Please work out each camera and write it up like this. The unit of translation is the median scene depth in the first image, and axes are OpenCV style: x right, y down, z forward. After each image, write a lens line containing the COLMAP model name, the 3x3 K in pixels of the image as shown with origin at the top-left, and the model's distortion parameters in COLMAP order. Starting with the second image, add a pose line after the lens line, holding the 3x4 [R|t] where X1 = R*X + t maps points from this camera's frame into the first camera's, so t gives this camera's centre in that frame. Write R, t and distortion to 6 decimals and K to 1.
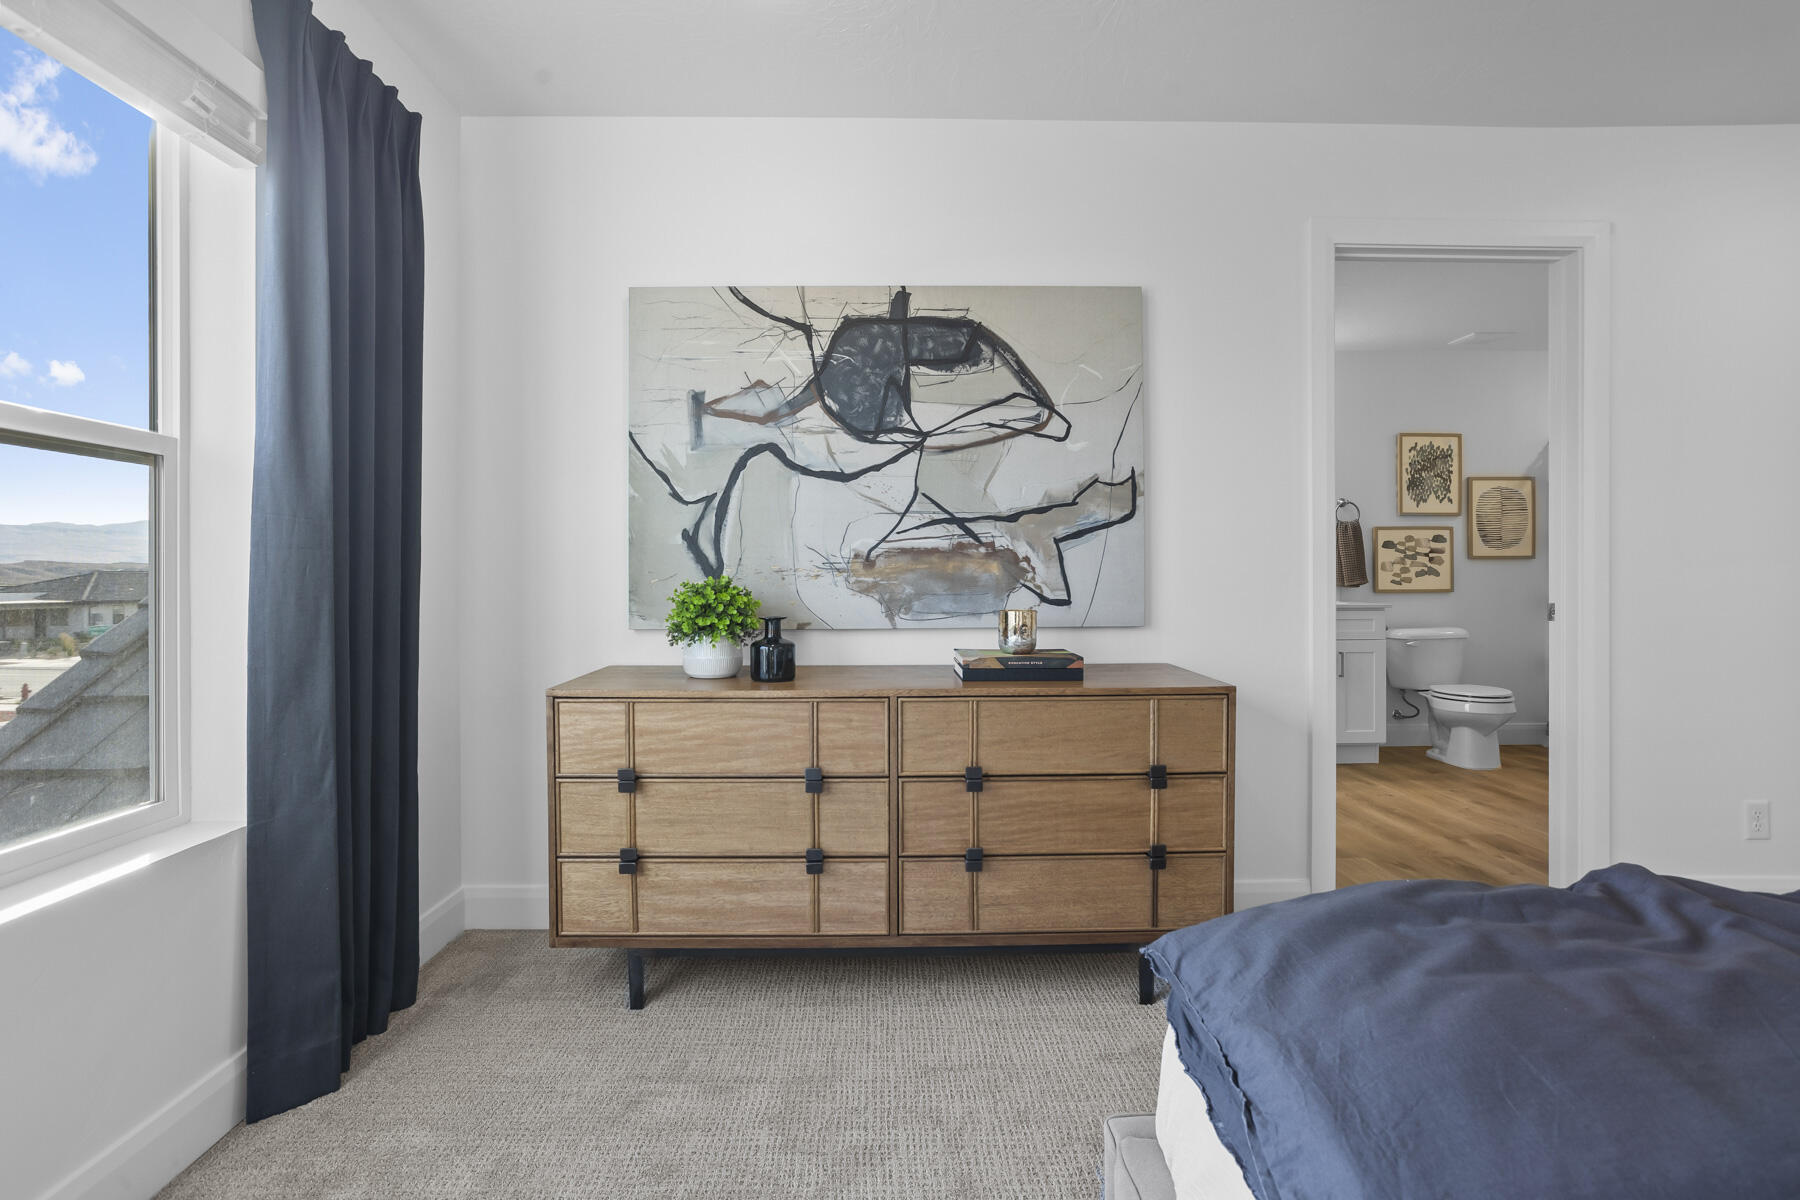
lens RADIAL K [[884.8, 0, 885.7], [0, 884.8, 586.8], [0, 0, 1]] dist [-0.044010, 0.026209]
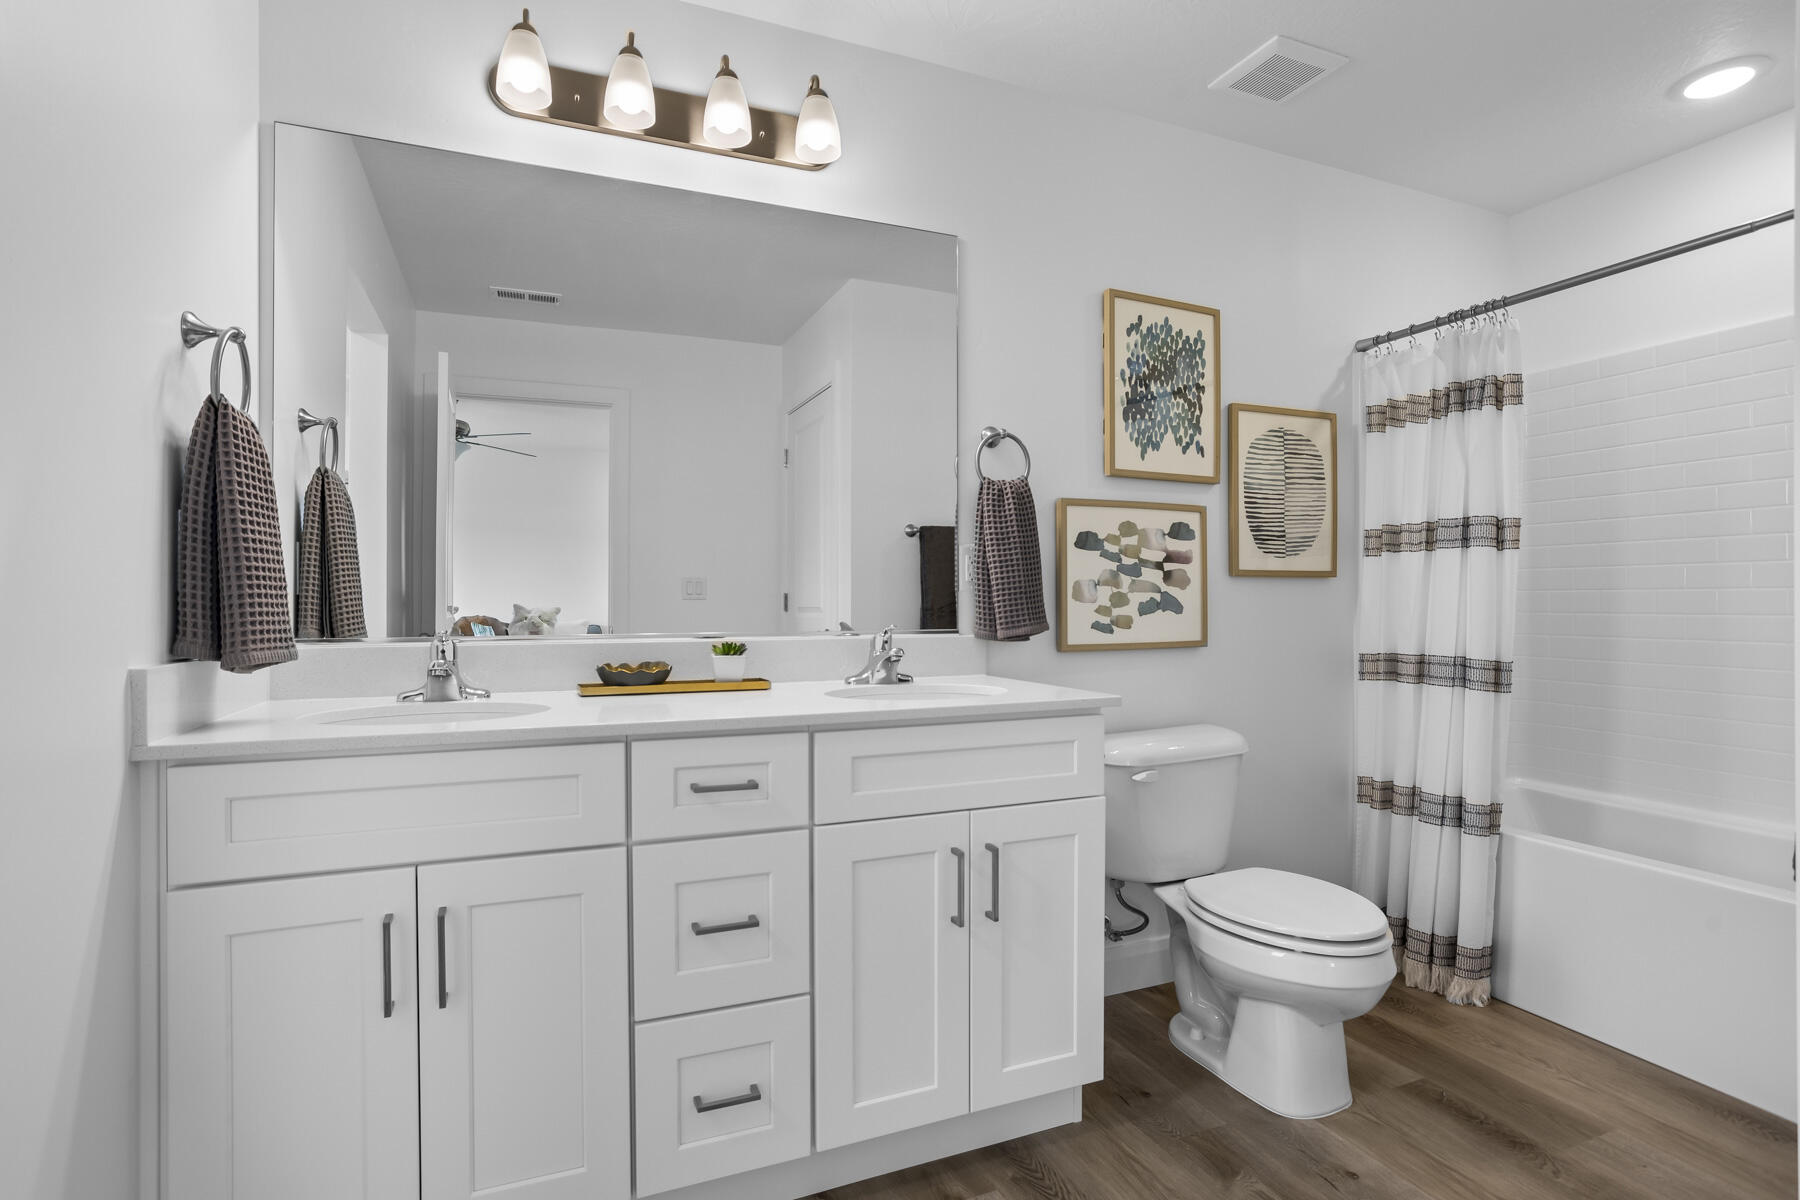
lens RADIAL K [[902.5, 0, 853.4], [0, 902.5, 601.7], [0, 0, 1]] dist [-0.053177, 0.027140]
pose [[0.941579, 0.002617, 0.336782, 0.314434], [-0.002075, 0.999996, -0.001967, -0.016773], [-0.336786, 0.001153, 0.941581, 0.617008]]
